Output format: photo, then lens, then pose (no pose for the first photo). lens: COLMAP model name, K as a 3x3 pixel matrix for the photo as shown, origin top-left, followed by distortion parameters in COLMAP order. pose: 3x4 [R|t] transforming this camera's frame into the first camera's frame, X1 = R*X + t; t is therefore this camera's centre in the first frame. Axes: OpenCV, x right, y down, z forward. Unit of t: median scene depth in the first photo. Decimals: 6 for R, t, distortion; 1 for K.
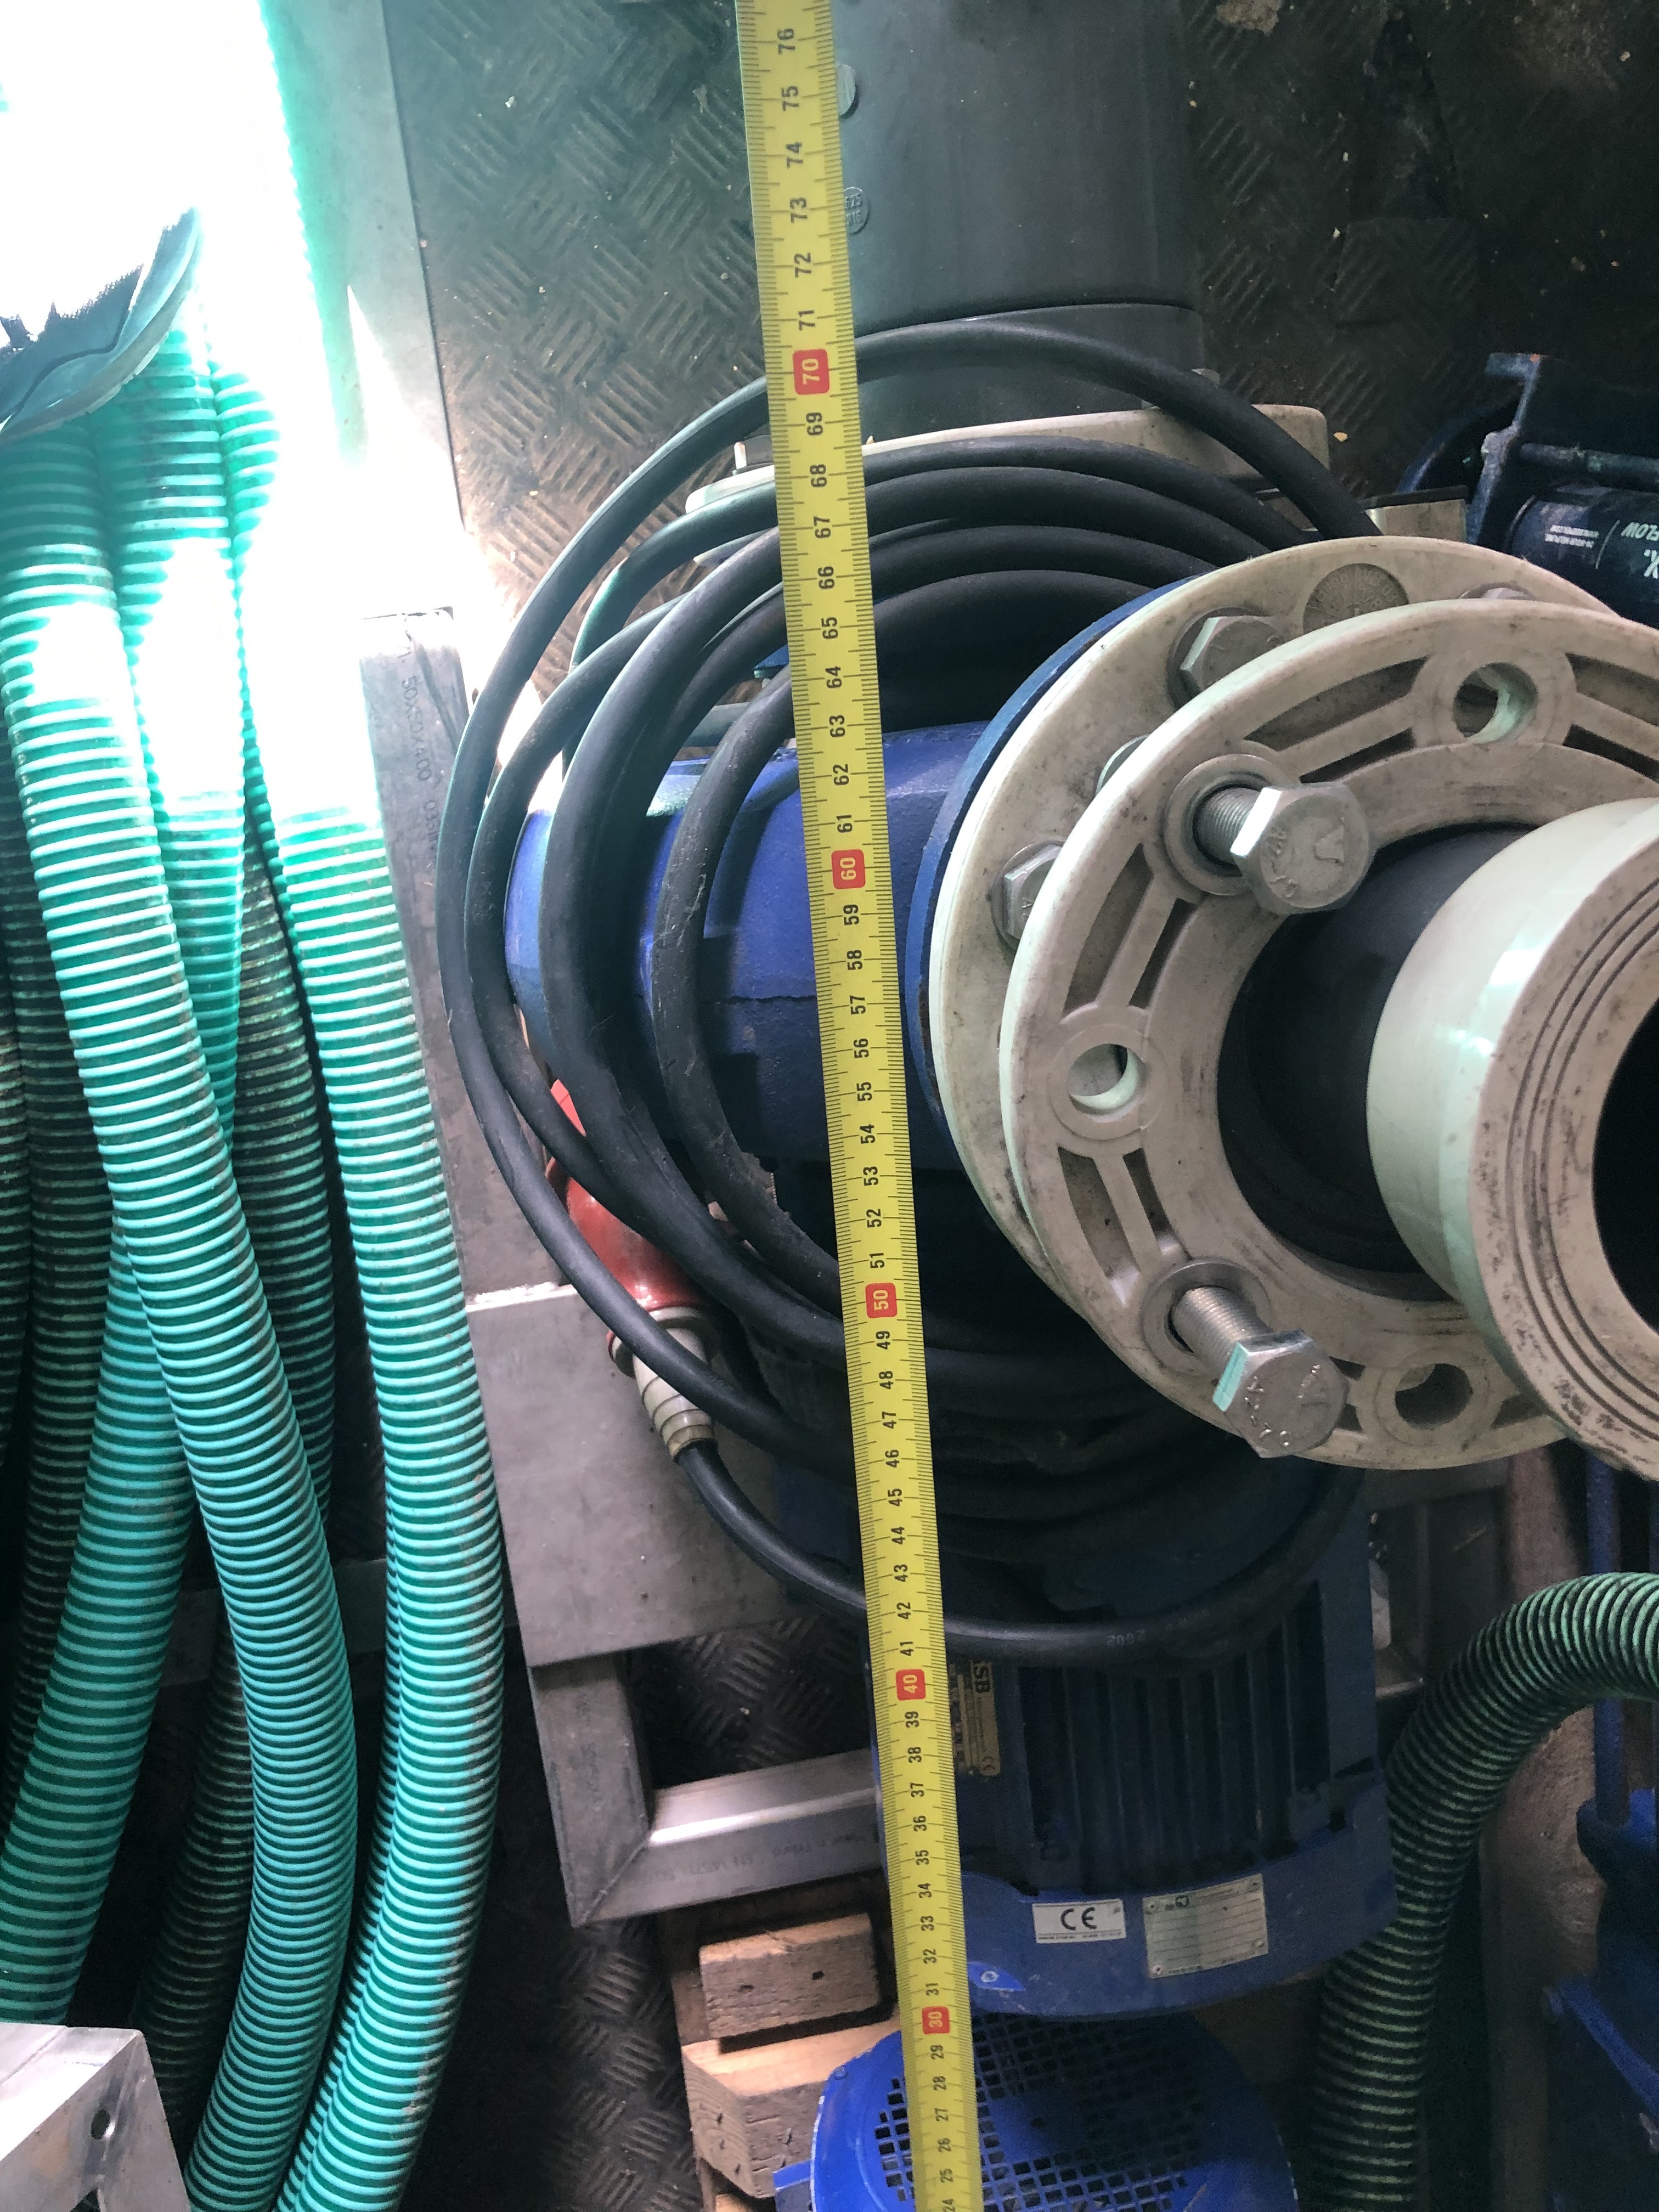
lens RADIAL K [[1829.7, 0, 829.5], [0, 1829.7, 1106.0], [0, 0, 1]] dist [0.003728, -0.004601]
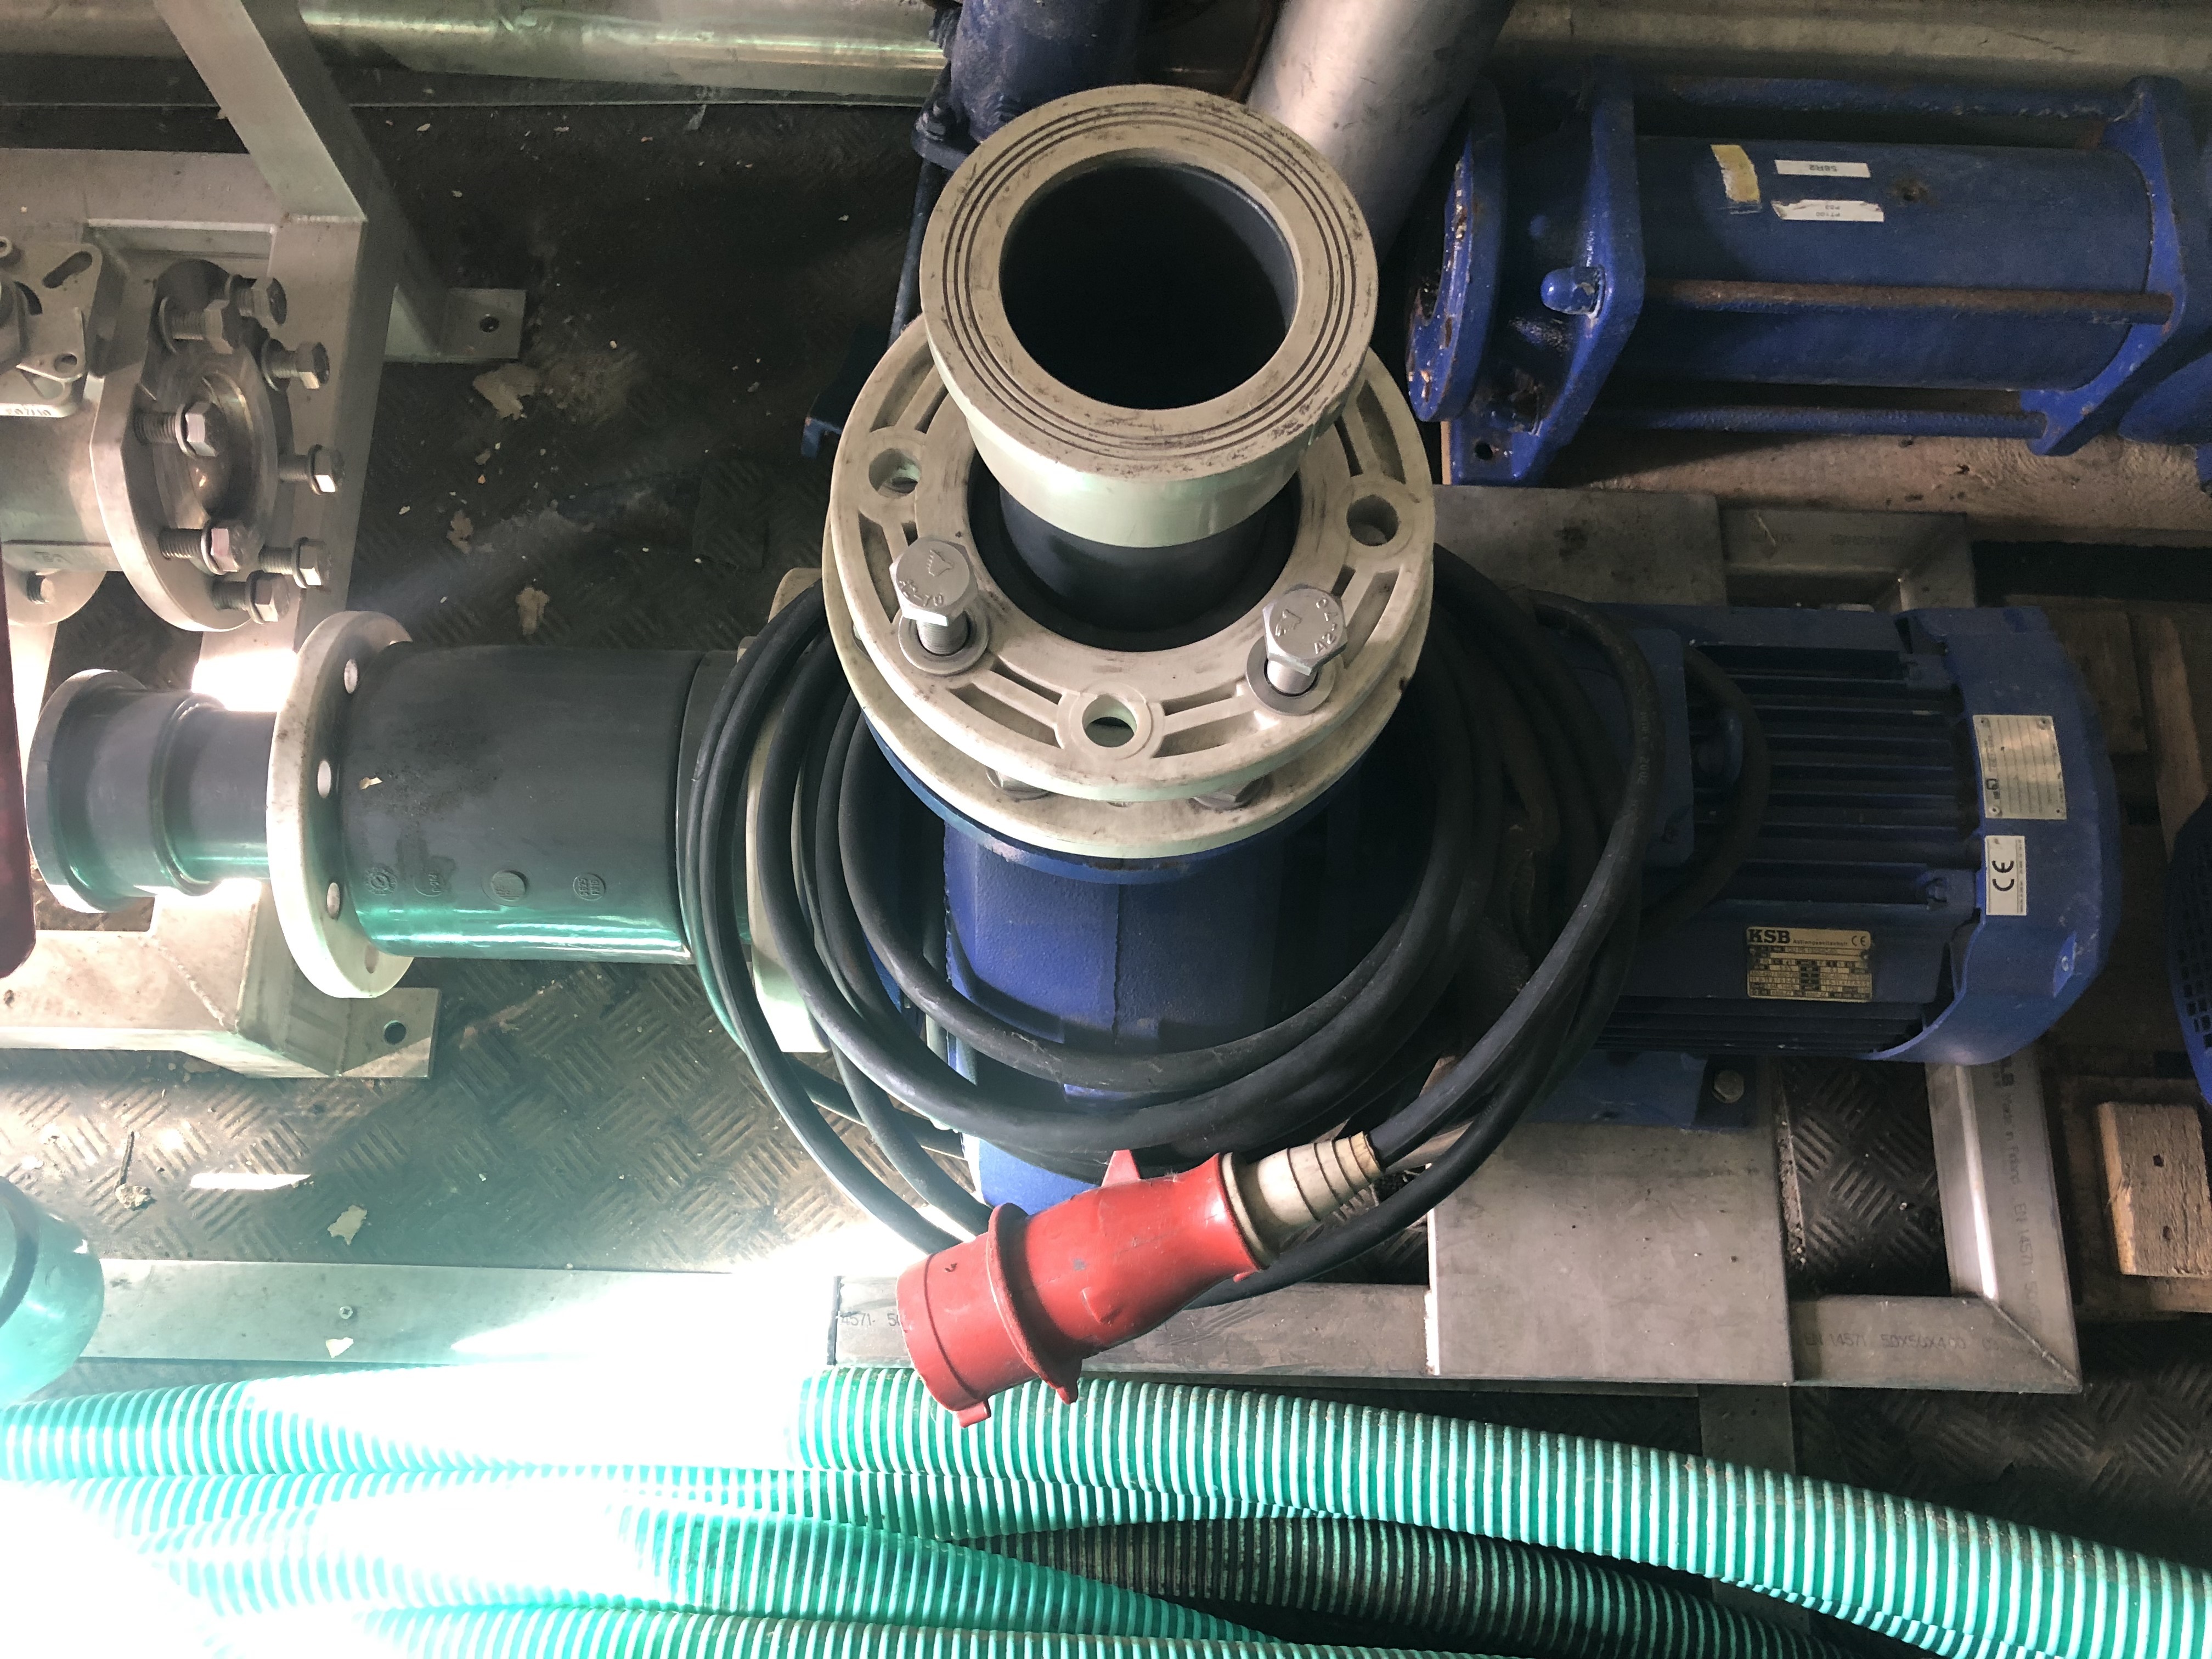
lens RADIAL K [[1829.7, 0, 1122.0], [0, 1829.7, 819.2], [0, 0, 1]] dist [0.003728, -0.004601]
pose [[0.139468, -0.978660, 0.150910, -0.074962], [0.967462, 0.102180, -0.231467, 0.177276], [0.211107, 0.178282, 0.961067, -0.200937]]
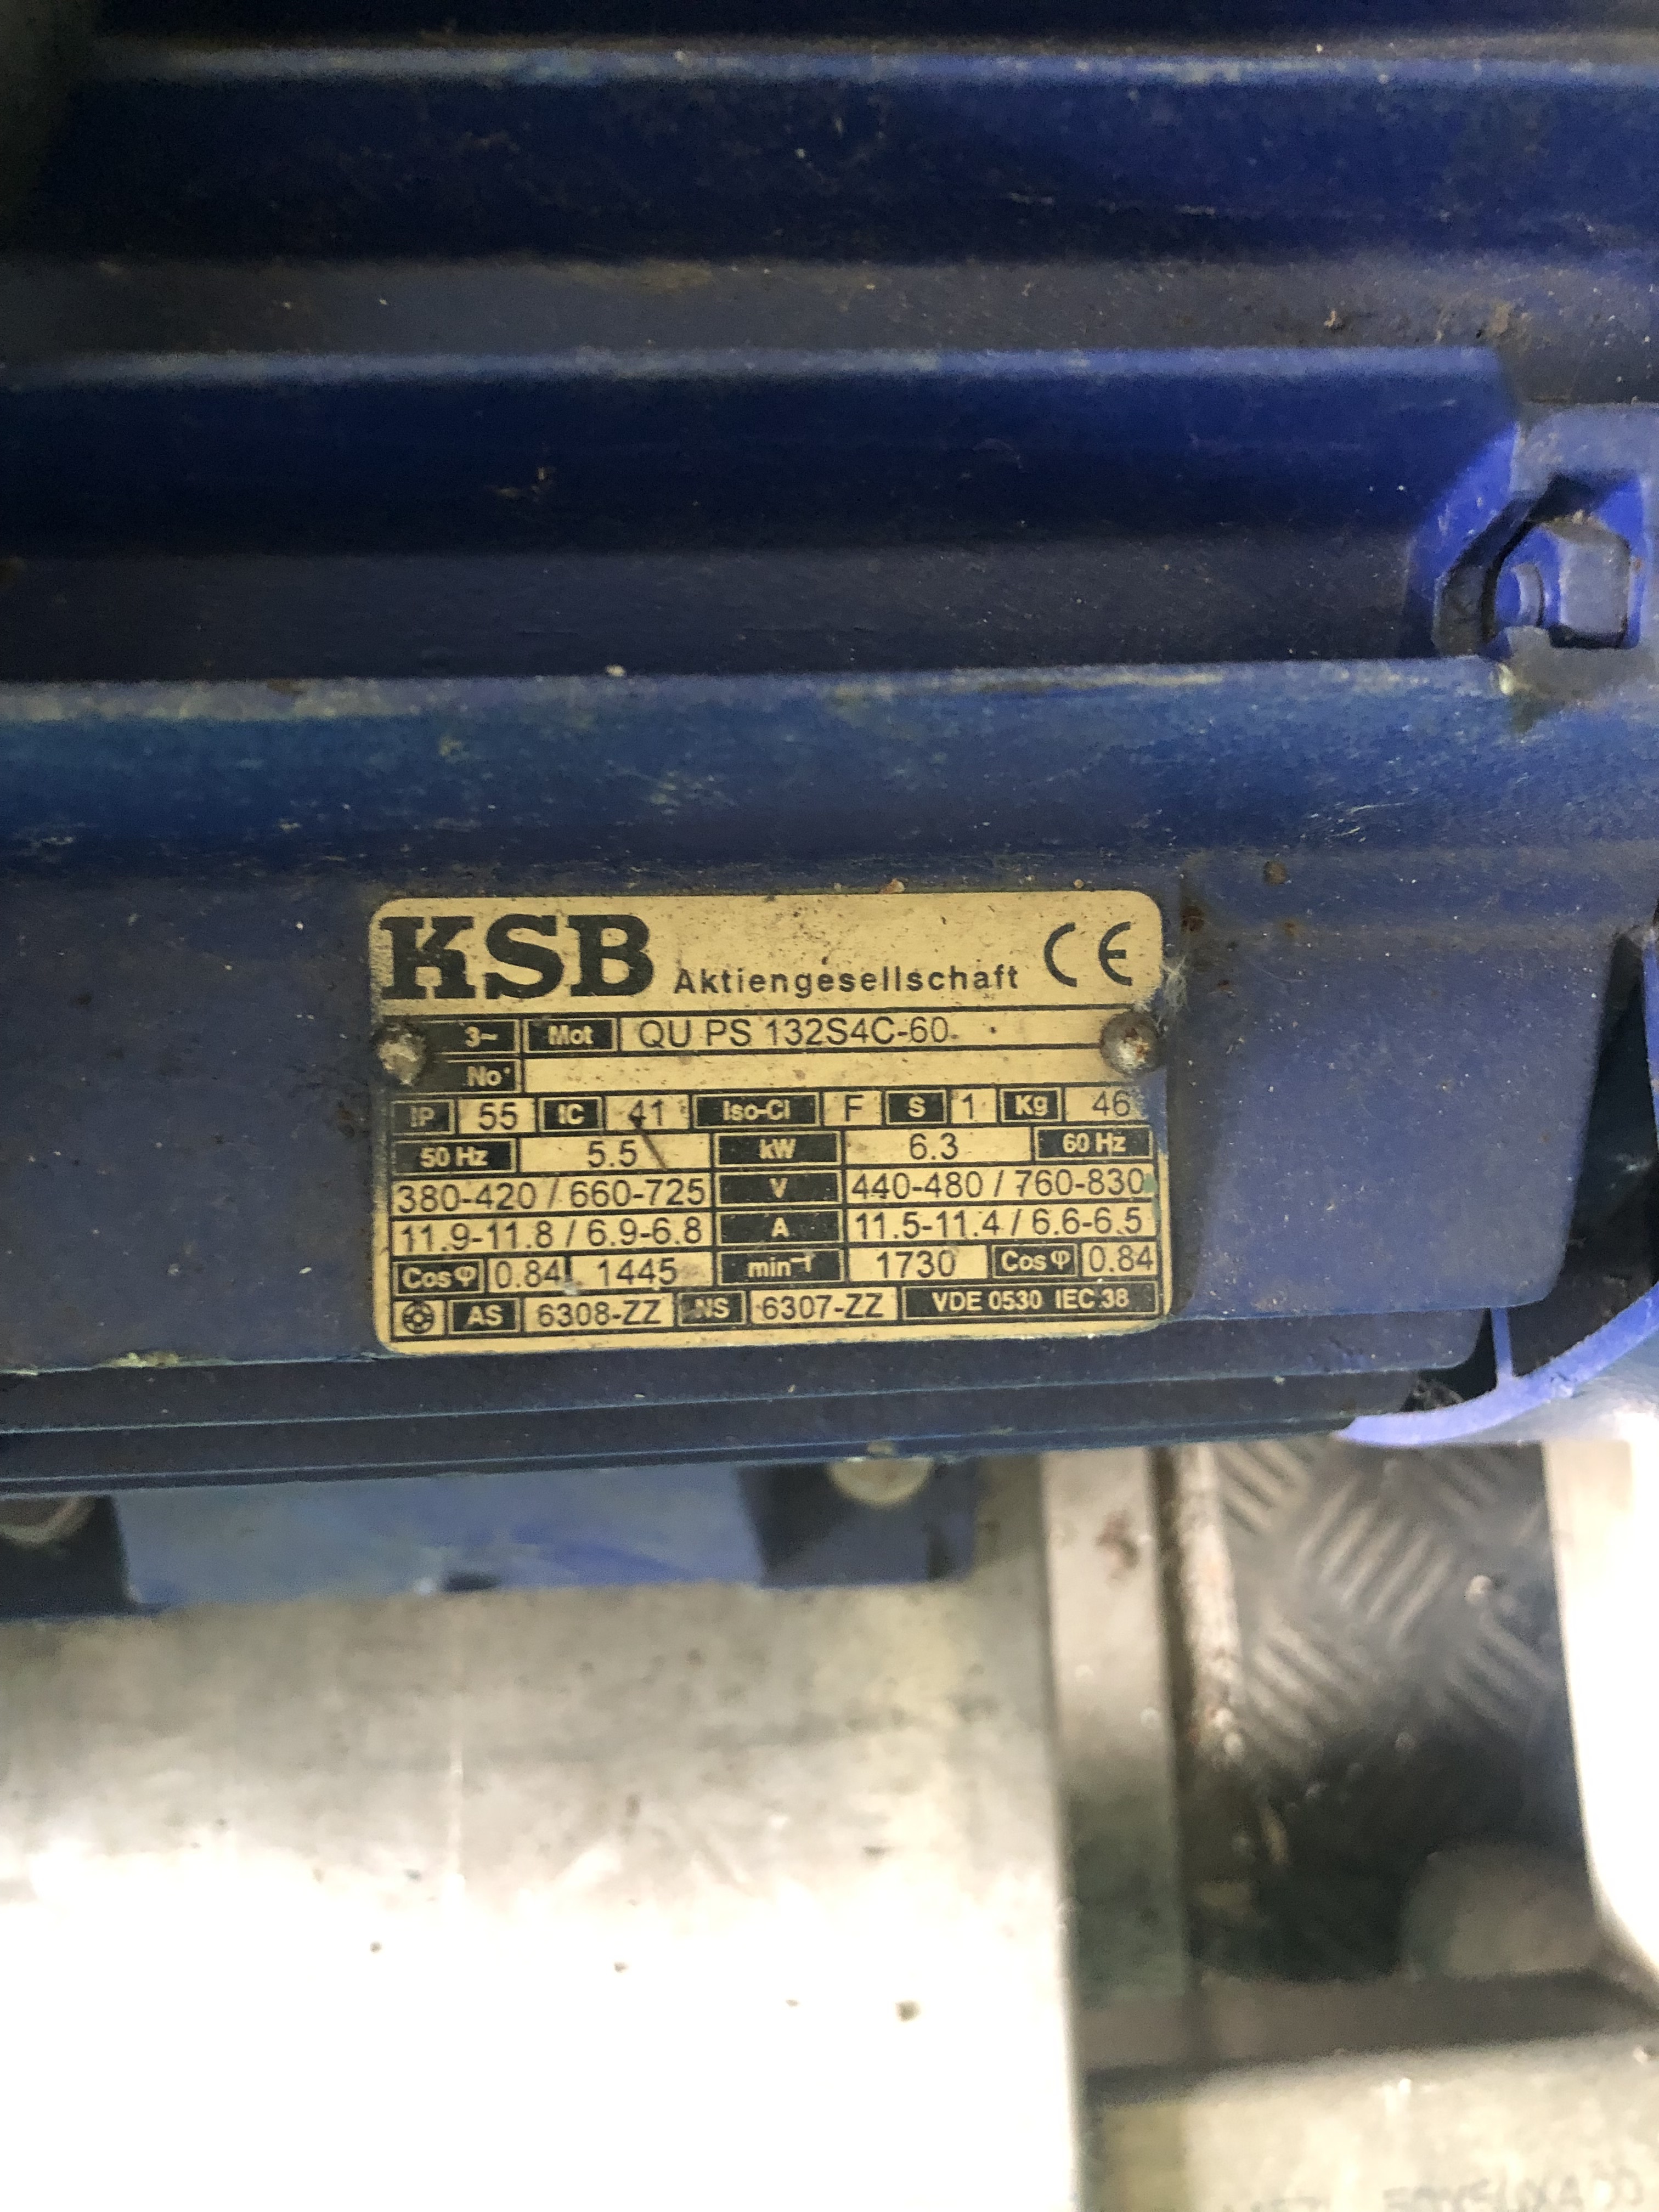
lens RADIAL K [[1829.7, 0, 829.5], [0, 1829.7, 1106.0], [0, 0, 1]] dist [0.003728, -0.004601]
pose [[0.082910, -0.996354, 0.020102, 0.065189], [0.980530, 0.077957, -0.180233, 0.372611], [0.178009, 0.034653, 0.983418, 0.815460]]
